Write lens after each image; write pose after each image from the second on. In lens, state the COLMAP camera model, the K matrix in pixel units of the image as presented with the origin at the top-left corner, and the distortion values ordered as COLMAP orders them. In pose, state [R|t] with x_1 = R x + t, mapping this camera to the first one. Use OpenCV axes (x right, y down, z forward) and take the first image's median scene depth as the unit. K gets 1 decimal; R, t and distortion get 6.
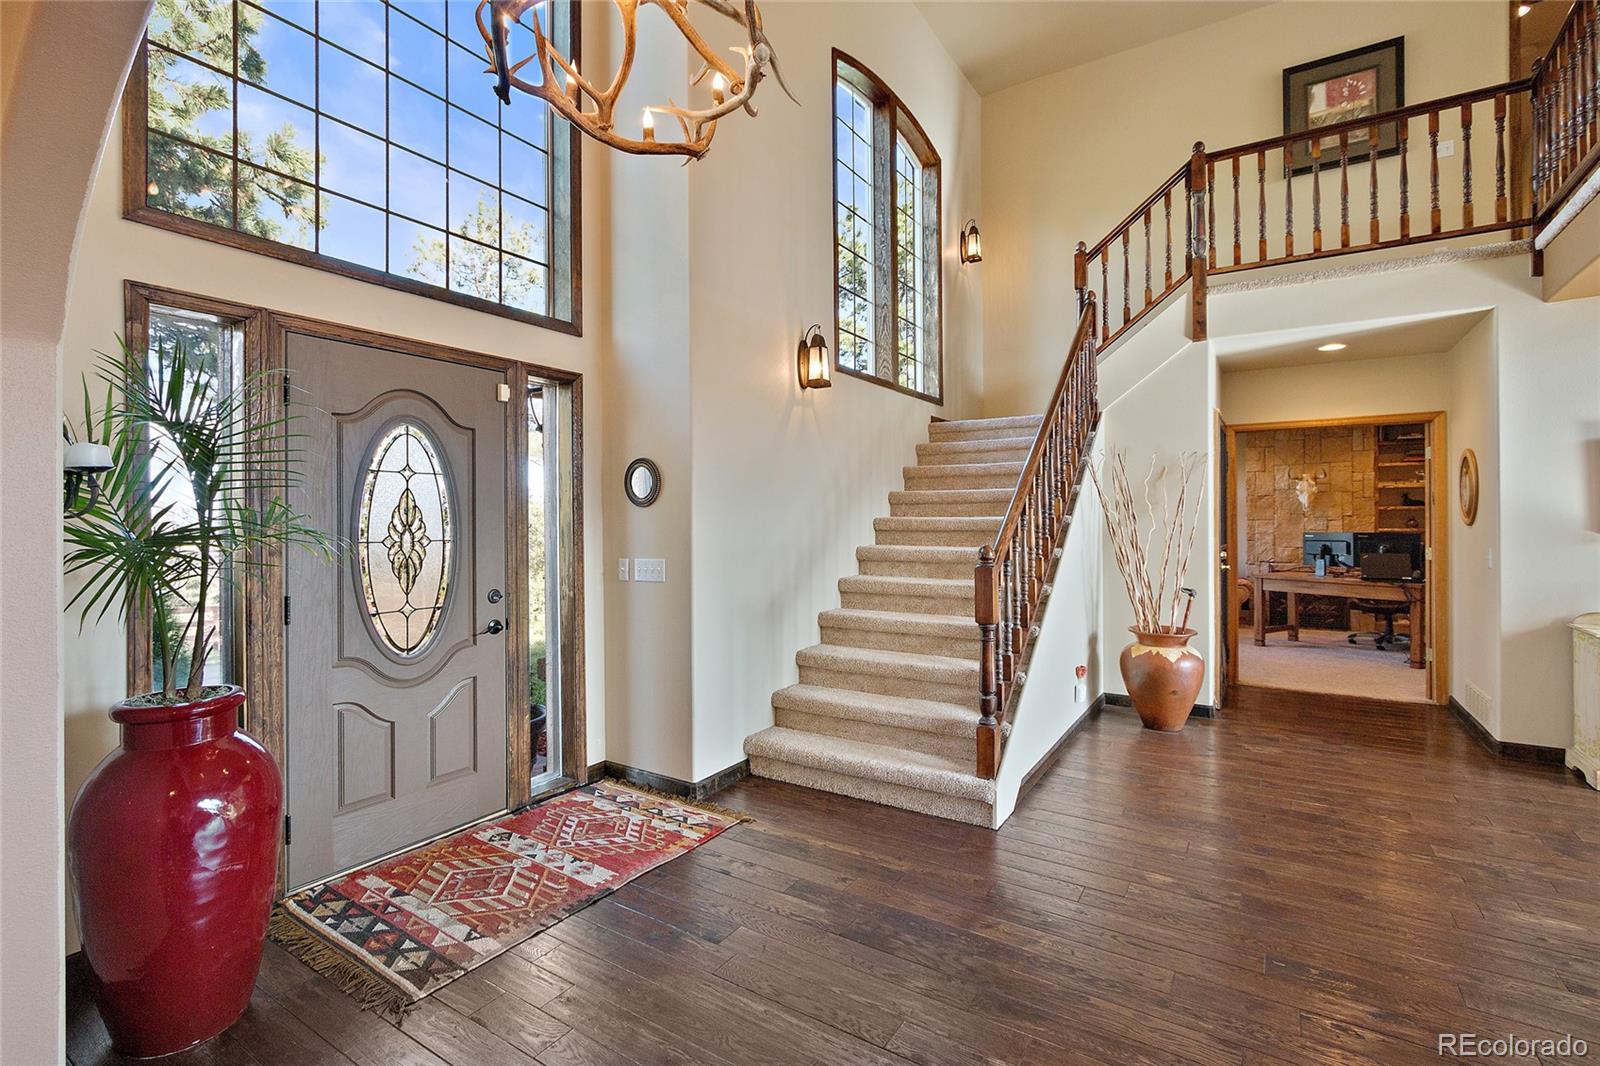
lens RADIAL K [[730.8, 0, 800.8], [0, 730.8, 525.4], [0, 0, 1]] dist [-0.005591, 0.002035]
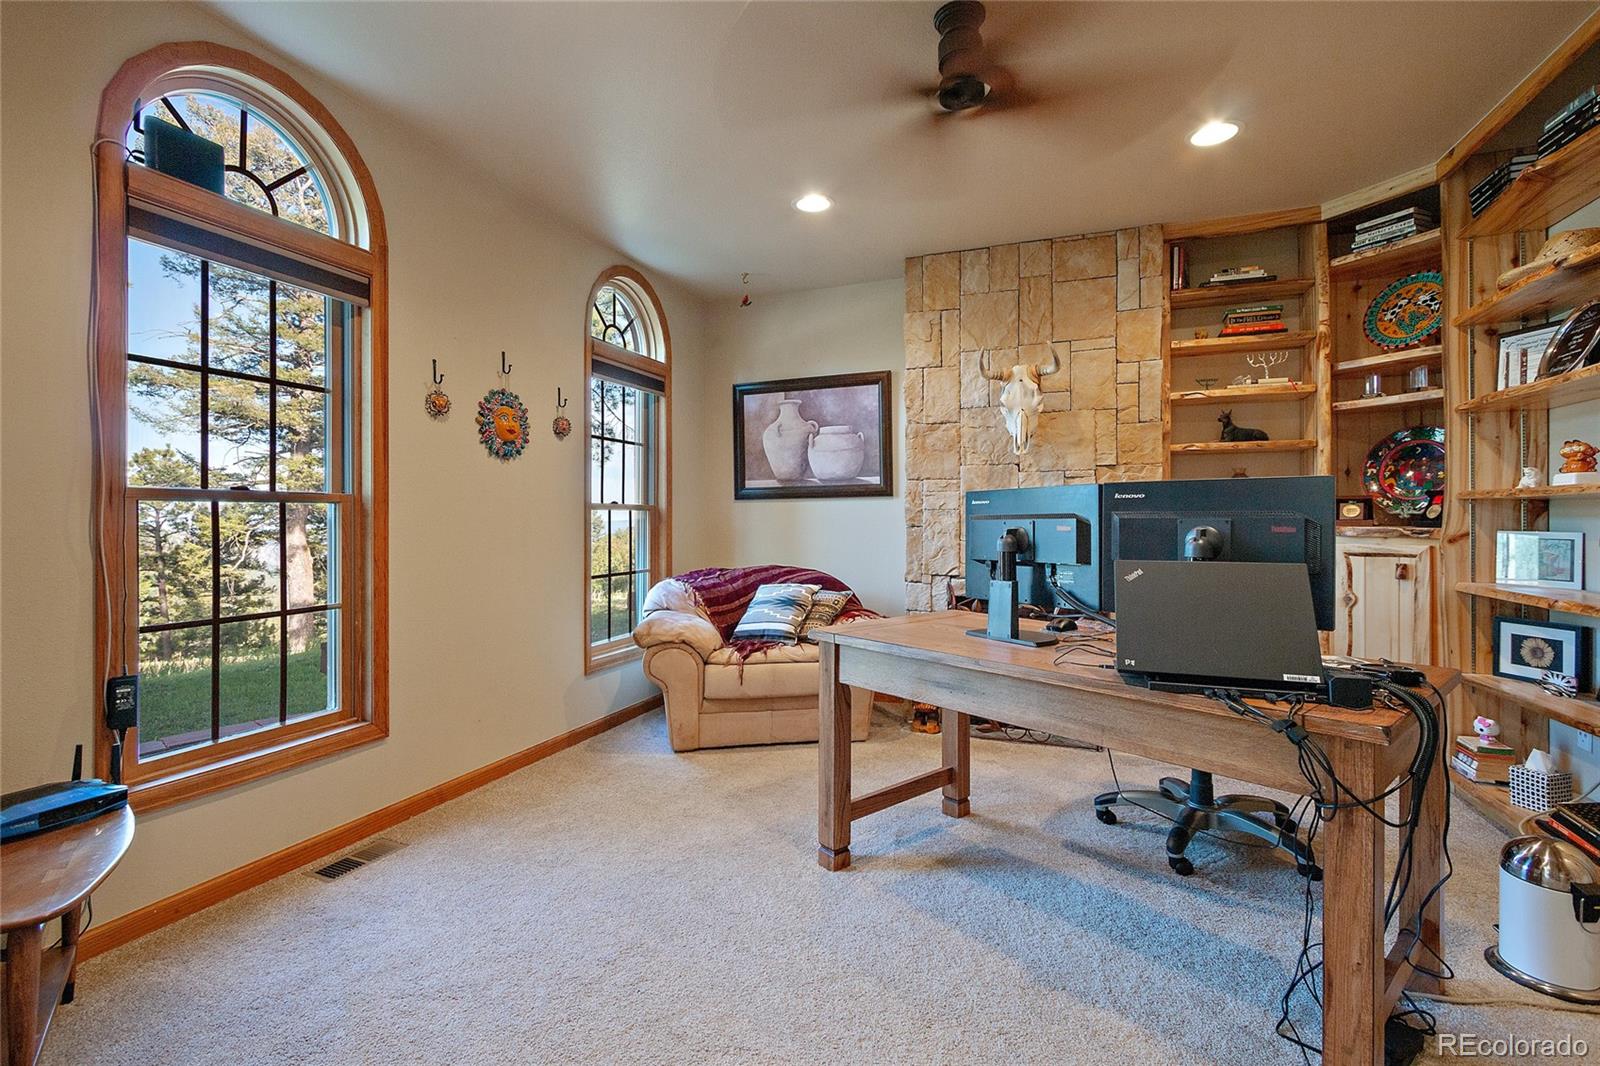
lens RADIAL K [[730.8, 0, 810.5], [0, 730.8, 525.2], [0, 0, 1]] dist [-0.005591, 0.002035]
pose [[0.974784, 0.001368, 0.223147, 0.496814], [-0.001516, 0.999999, 0.000493, 0.021117], [-0.223146, -0.000819, 0.974785, 0.636684]]
